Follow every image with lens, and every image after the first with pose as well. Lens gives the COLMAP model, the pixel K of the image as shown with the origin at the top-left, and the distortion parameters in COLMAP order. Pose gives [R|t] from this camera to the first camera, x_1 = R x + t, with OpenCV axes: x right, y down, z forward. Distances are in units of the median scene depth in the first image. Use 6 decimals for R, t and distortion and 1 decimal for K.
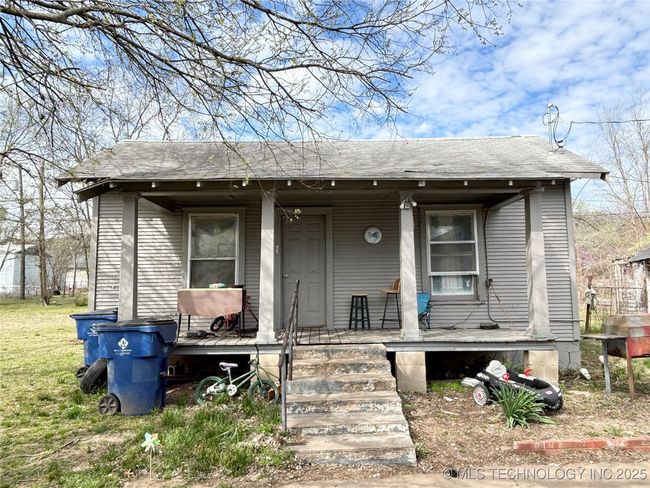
lens RADIAL K [[450.7, 0, 325.0], [0, 450.7, 244.0], [0, 0, 1]] dist [0.003794, 0.000822]
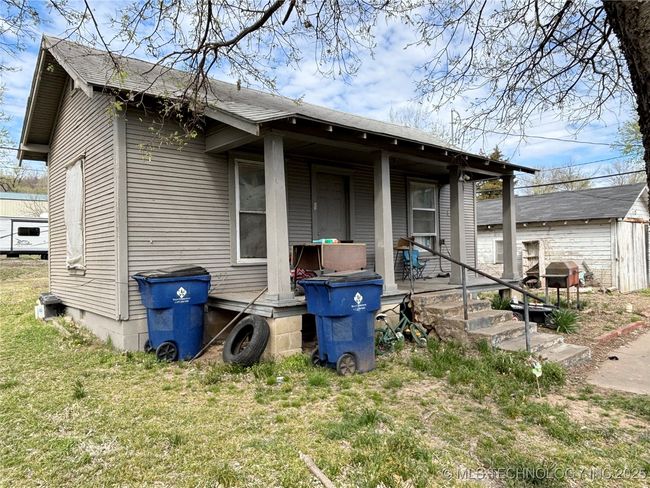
lens RADIAL K [[450.7, 0, 325.0], [0, 450.7, 244.0], [0, 0, 1]] dist [0.003794, 0.000822]
pose [[0.782154, 0.007926, 0.623035, -0.680911], [-0.052024, 0.997258, 0.052624, 0.040800], [-0.620910, -0.073573, 0.780422, 0.207330]]
